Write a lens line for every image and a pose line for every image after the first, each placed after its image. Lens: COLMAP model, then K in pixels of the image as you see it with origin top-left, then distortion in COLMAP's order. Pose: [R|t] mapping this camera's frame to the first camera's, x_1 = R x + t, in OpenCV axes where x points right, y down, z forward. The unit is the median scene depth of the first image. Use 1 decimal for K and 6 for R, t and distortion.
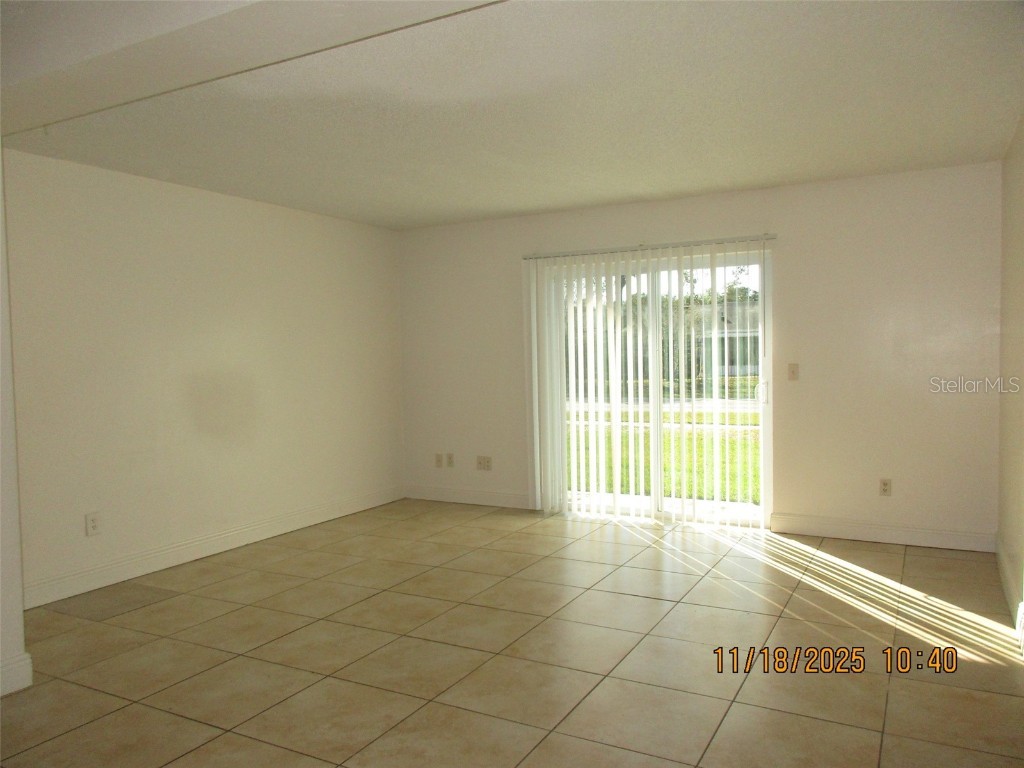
lens RADIAL K [[797.0, 0, 512.0], [0, 797.0, 384.0], [0, 0, 1]] dist [-0.007704, -0.003710]
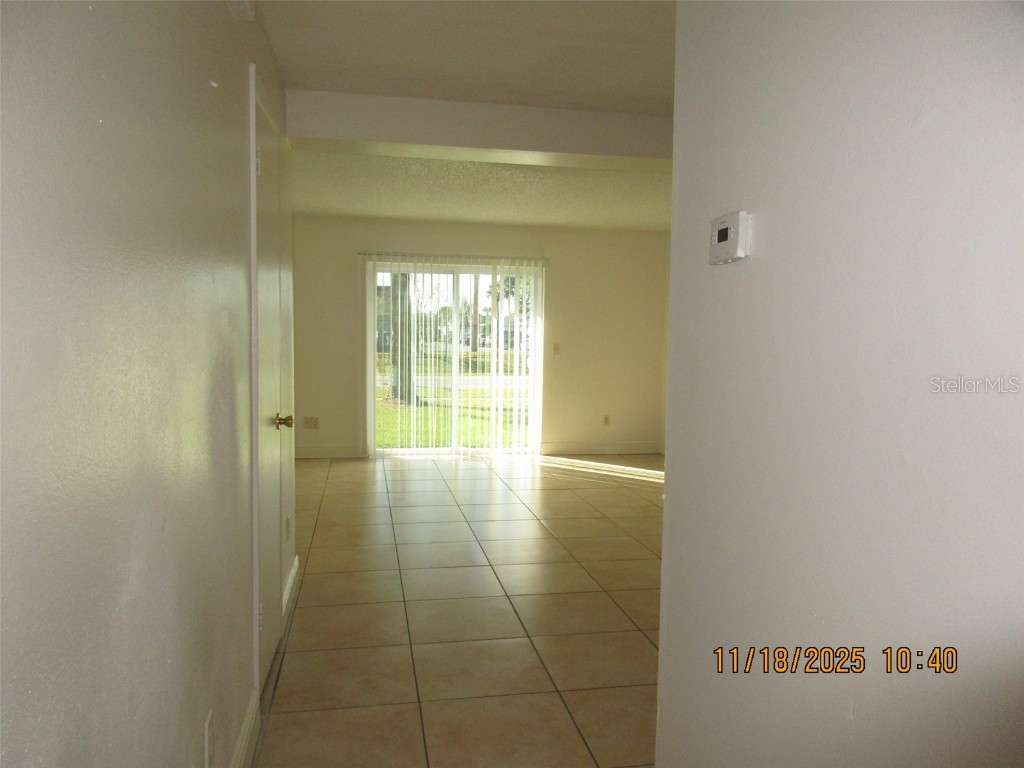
lens RADIAL K [[772.6, 0, 512.0], [0, 772.6, 384.0], [0, 0, 1]] dist [0.007269, 0.004277]
pose [[0.761671, -0.003702, 0.647953, -0.654549], [0.000515, 0.999987, 0.005108, 0.043796], [-0.647964, -0.003557, 0.761663, -0.074256]]
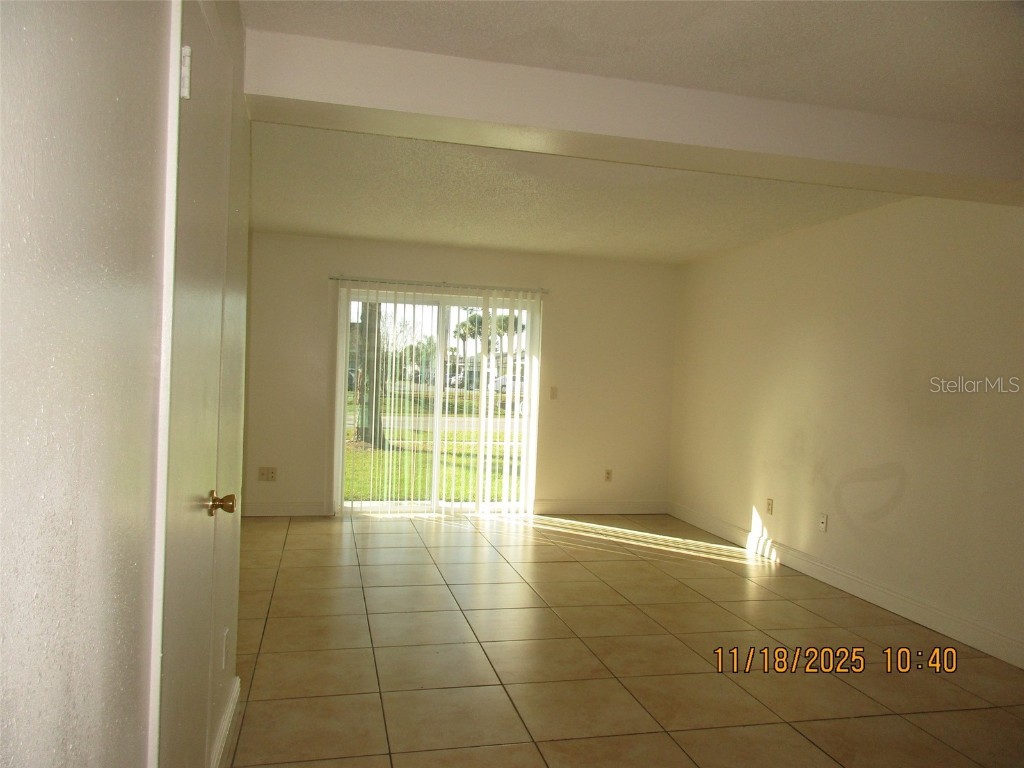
lens RADIAL K [[772.6, 0, 512.0], [0, 772.6, 384.0], [0, 0, 1]] dist [0.007269, 0.004277]
pose [[0.729943, 0.046209, 0.681944, -0.571640], [-0.018391, 0.998679, -0.047986, 0.032656], [-0.683261, 0.022485, 0.729828, 0.092192]]
